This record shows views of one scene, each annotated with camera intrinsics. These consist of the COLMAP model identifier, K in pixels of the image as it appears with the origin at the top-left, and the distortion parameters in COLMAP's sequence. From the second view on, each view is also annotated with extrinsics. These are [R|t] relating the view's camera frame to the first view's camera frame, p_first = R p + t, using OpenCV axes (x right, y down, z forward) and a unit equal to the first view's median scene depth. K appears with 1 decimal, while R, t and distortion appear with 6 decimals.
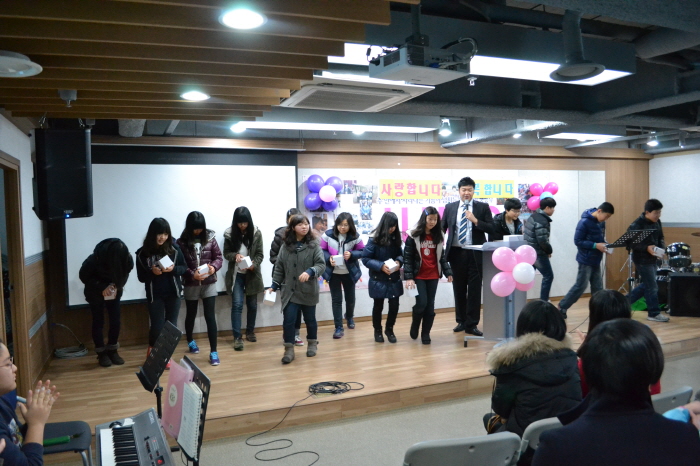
lens RADIAL K [[563.1, 0, 349.8], [0, 563.1, 241.0], [0, 0, 1]] dist [-0.075487, 0.003085]
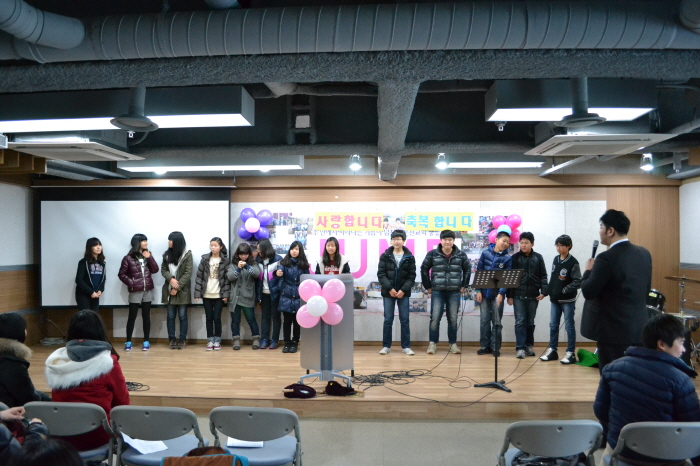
lens RADIAL K [[563.1, 0, 349.8], [0, 563.1, 241.0], [0, 0, 1]] dist [-0.075487, 0.003085]
pose [[0.902420, 0.023006, -0.430242, 0.573113], [-0.043678, 0.998314, -0.038231, -0.017208], [0.428637, 0.053292, 0.901904, 0.072795]]
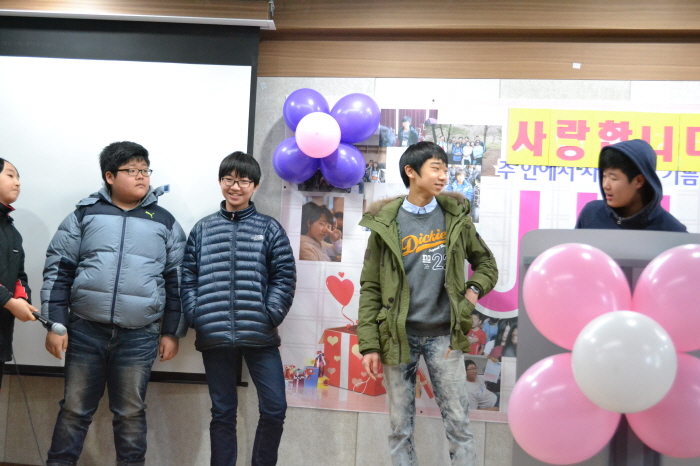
lens RADIAL K [[1003.2, 0, 350.0], [0, 1003.2, 233.0], [0, 0, 1]] dist [-0.024434, 0.009438]
pose [[0.845293, 0.026714, -0.533635, 0.304749], [-0.099565, 0.989131, -0.108199, 0.043845], [0.524945, 0.144591, 0.838765, 0.440856]]
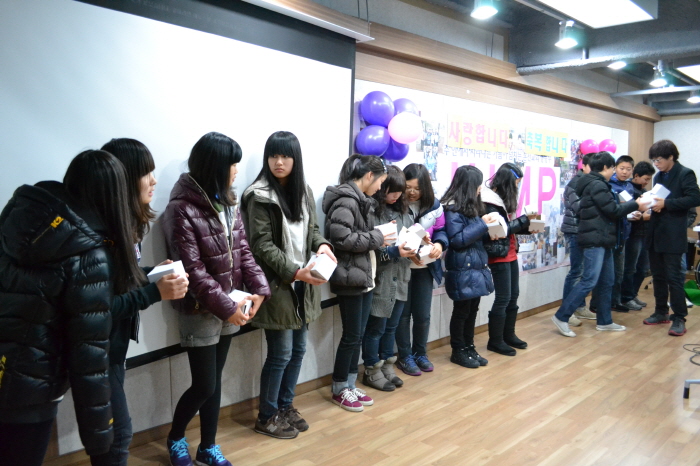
lens RADIAL K [[563.1, 0, 349.8], [0, 563.1, 241.0], [0, 0, 1]] dist [-0.075487, 0.003085]
pose [[0.925877, -0.014550, 0.377544, -0.270047], [-0.002246, 0.999029, 0.044010, -0.000583], [-0.377817, -0.041596, 0.924945, 0.487938]]
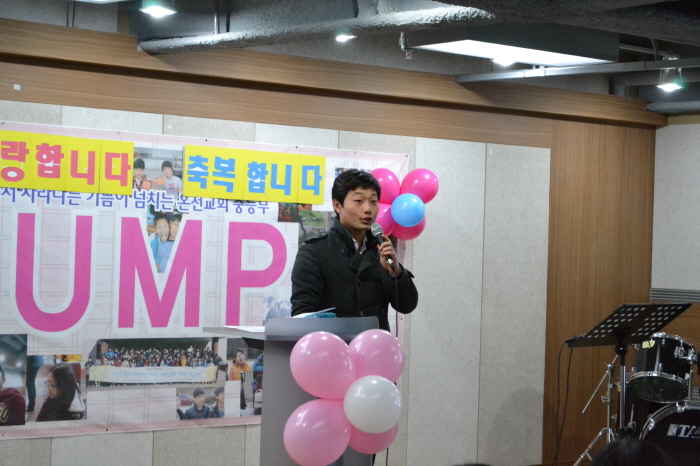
lens RADIAL K [[1611.7, 0, 350.0], [0, 1611.7, 233.0], [0, 0, 1]] dist [0.025351, 0.152043]
pose [[0.942016, 0.054909, 0.331045, -0.044792], [-0.035890, 0.997349, -0.063298, 0.008744], [-0.333643, 0.047746, 0.941490, -0.004072]]
